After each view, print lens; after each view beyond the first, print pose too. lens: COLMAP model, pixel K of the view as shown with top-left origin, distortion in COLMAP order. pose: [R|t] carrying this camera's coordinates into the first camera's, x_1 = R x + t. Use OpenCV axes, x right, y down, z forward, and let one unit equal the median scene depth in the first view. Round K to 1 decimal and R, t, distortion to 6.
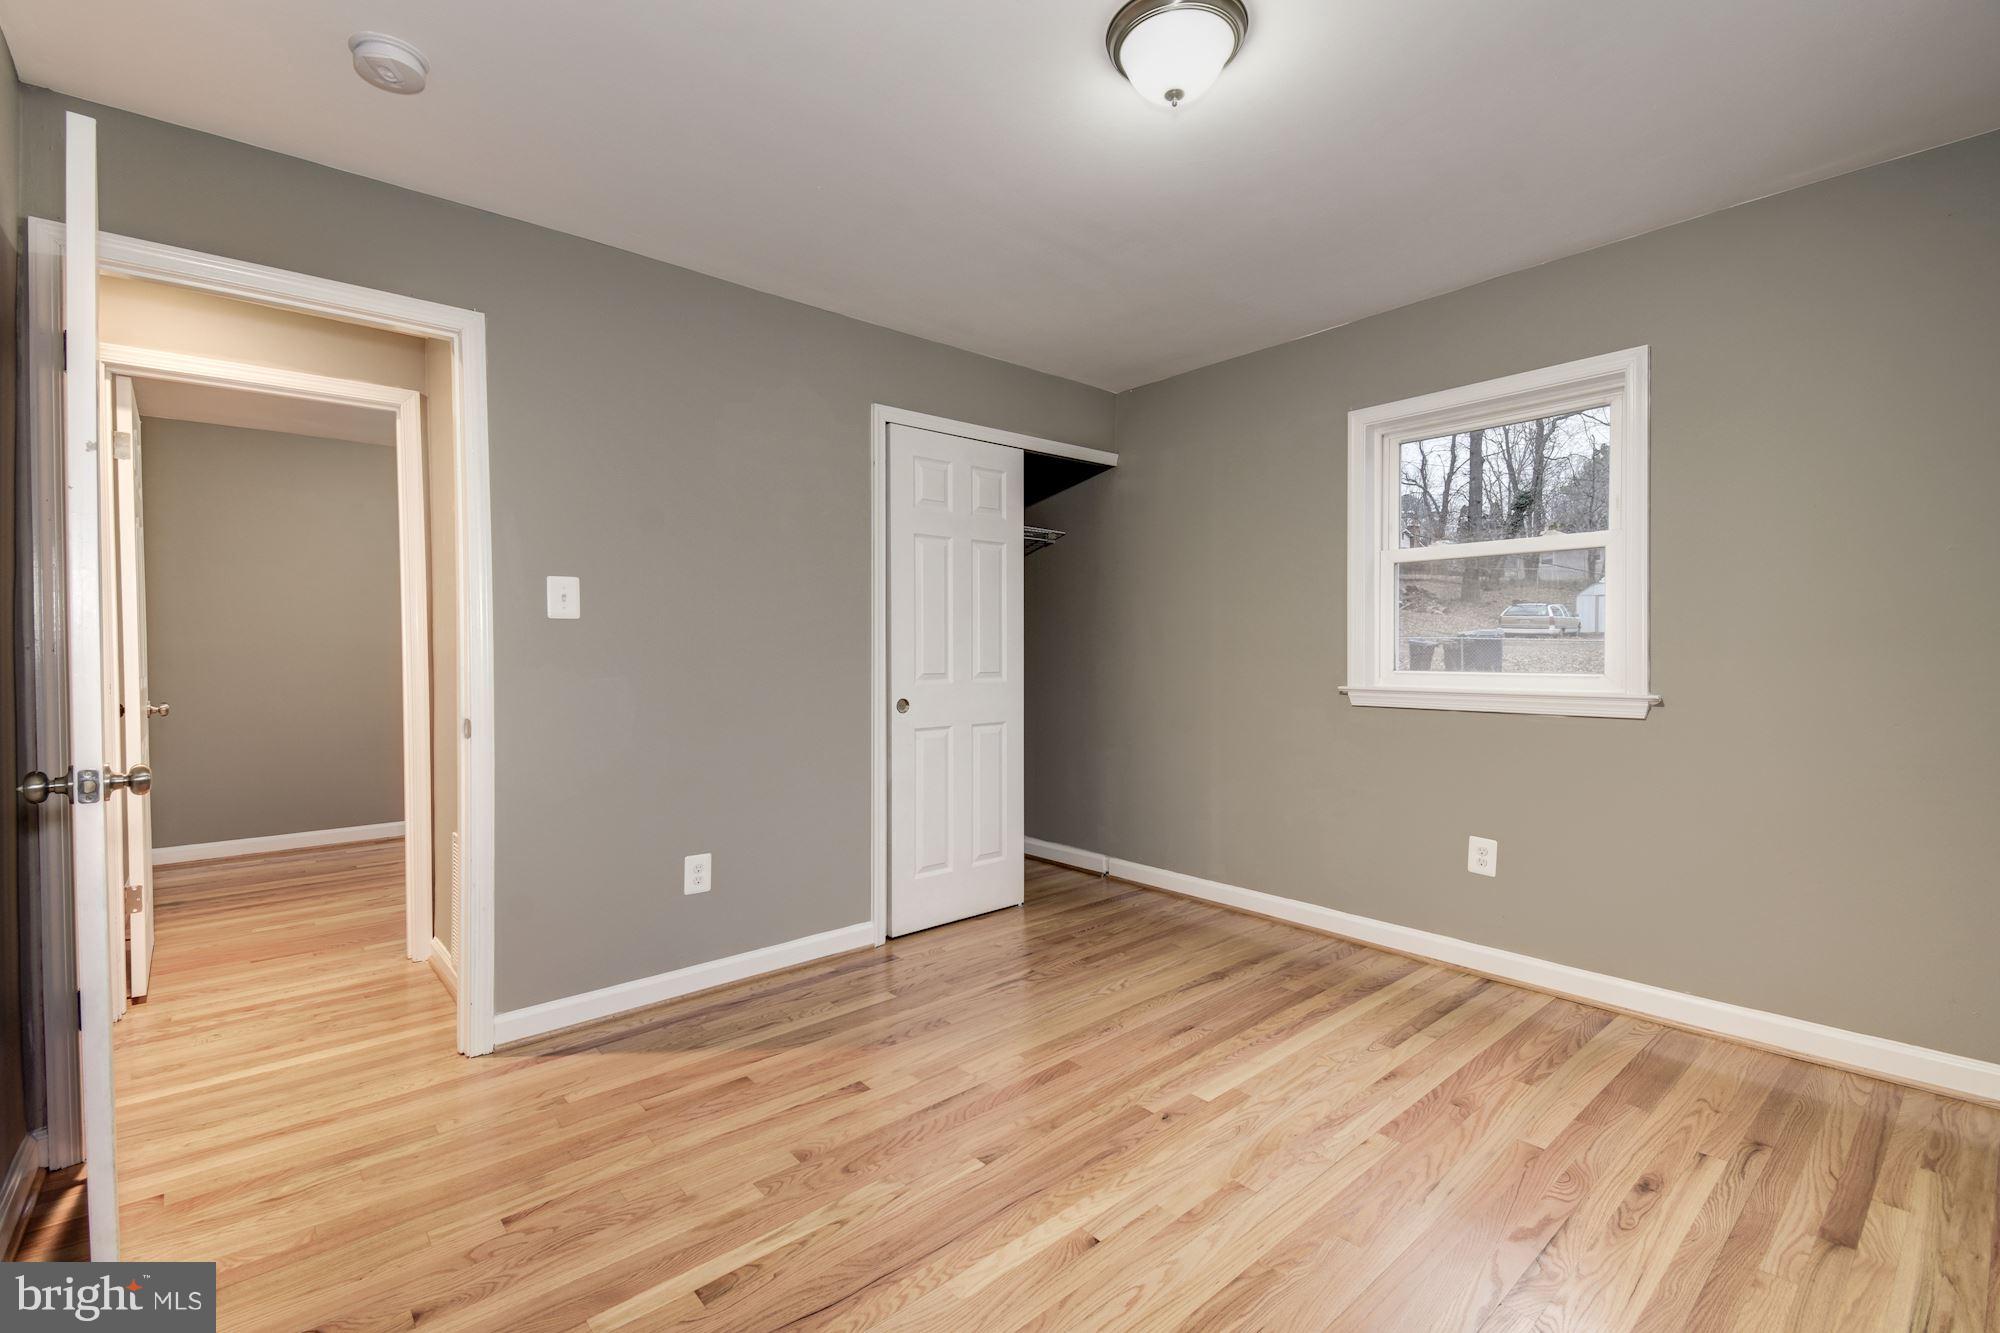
lens RADIAL K [[872.8, 0, 1002.1], [0, 872.8, 664.4], [0, 0, 1]] dist [0.048051, -0.025442]
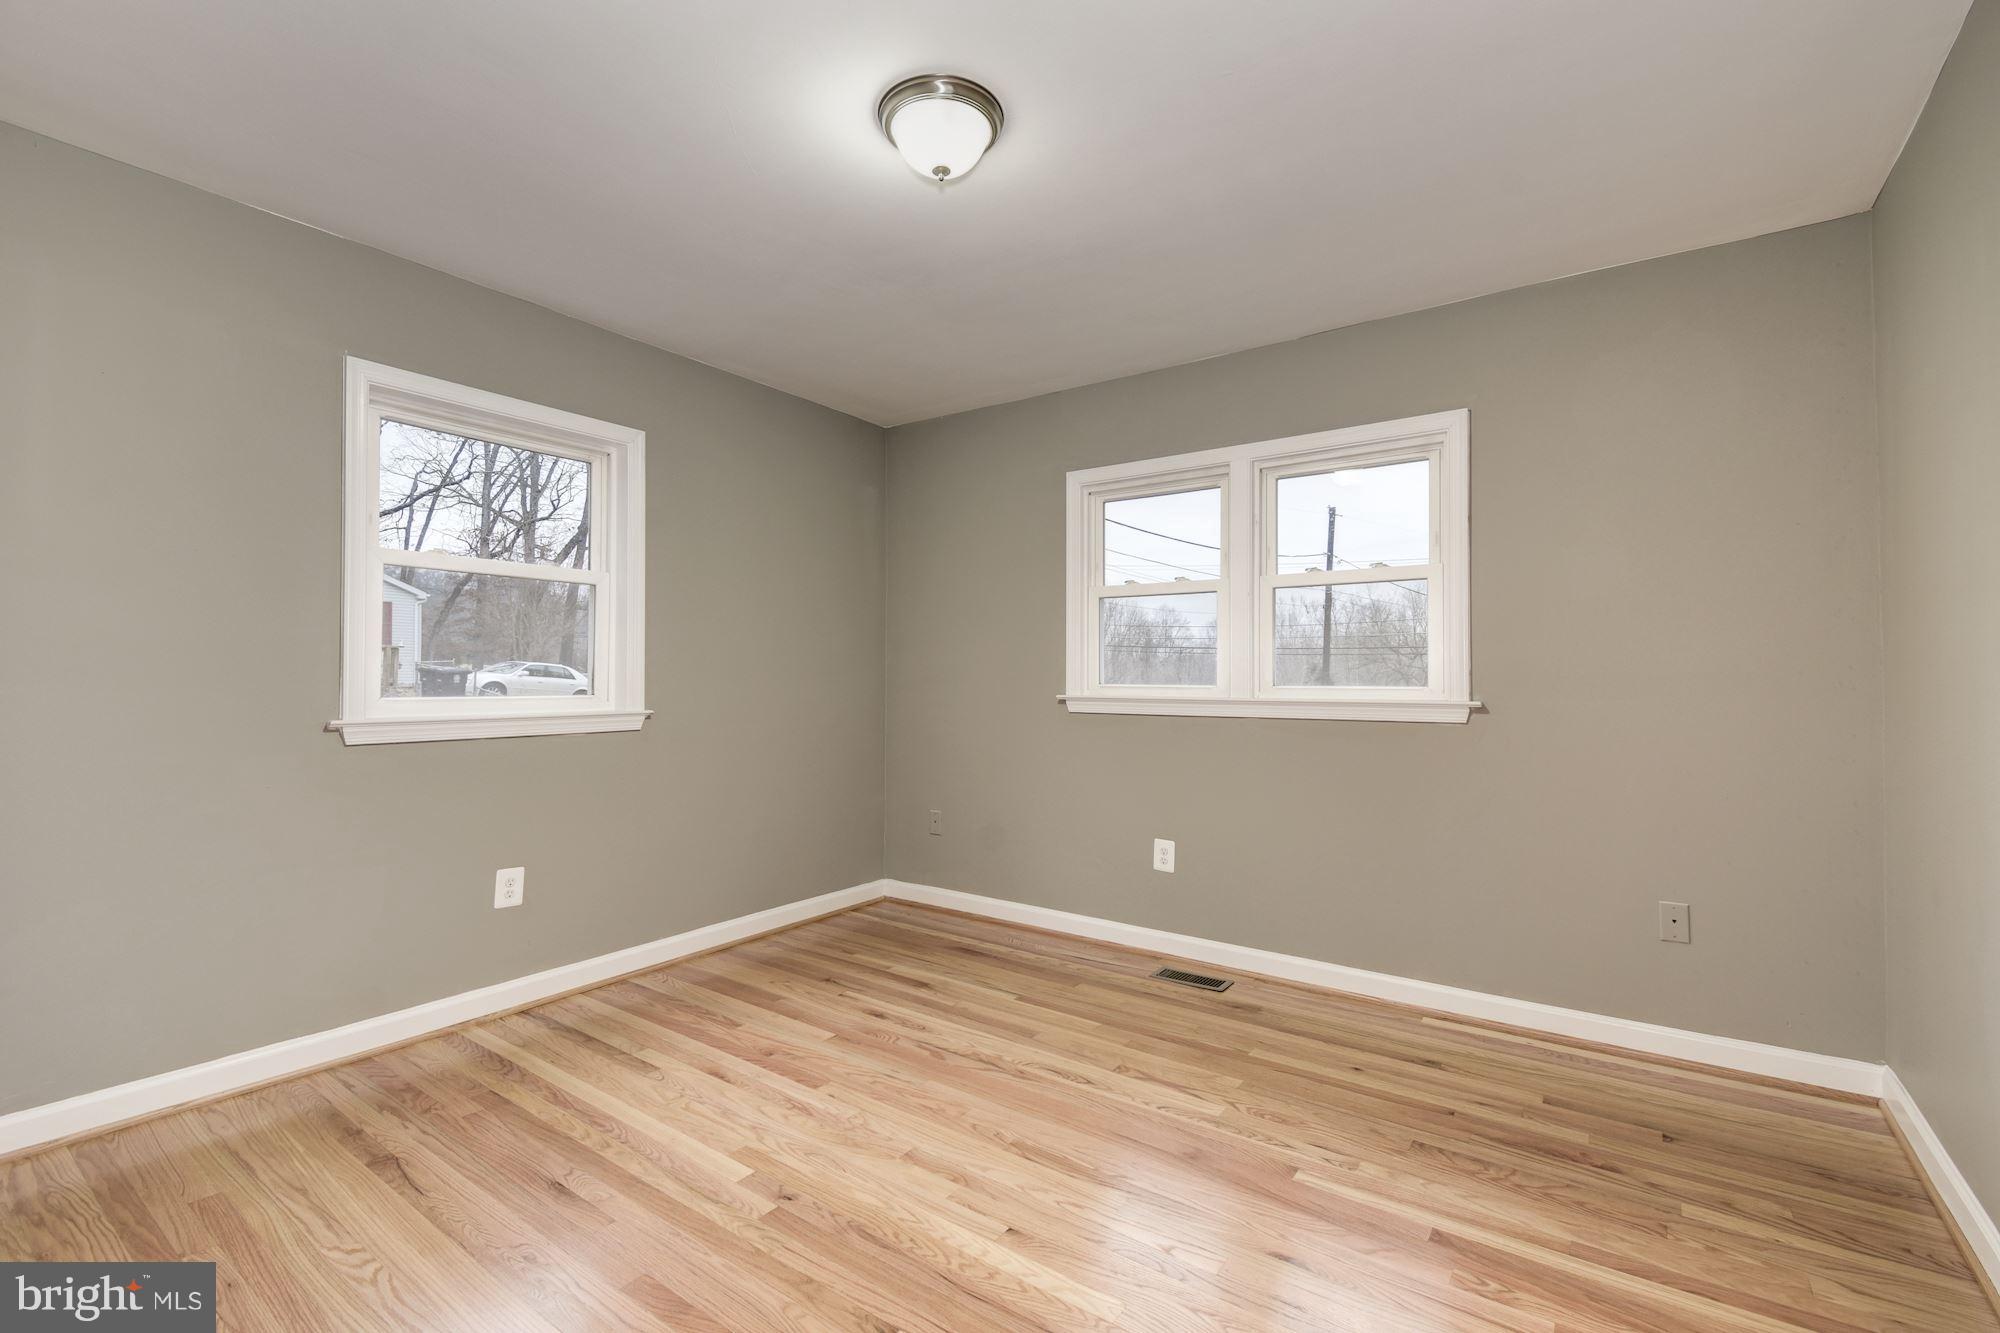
lens RADIAL K [[872.8, 0, 1002.1], [0, 872.8, 664.4], [0, 0, 1]] dist [0.048051, -0.025442]
pose [[-0.233618, 0.016159, 0.972194, -0.642420], [0.009308, 0.999853, -0.014382, -0.008889], [-0.972284, 0.005689, -0.233734, 0.860603]]
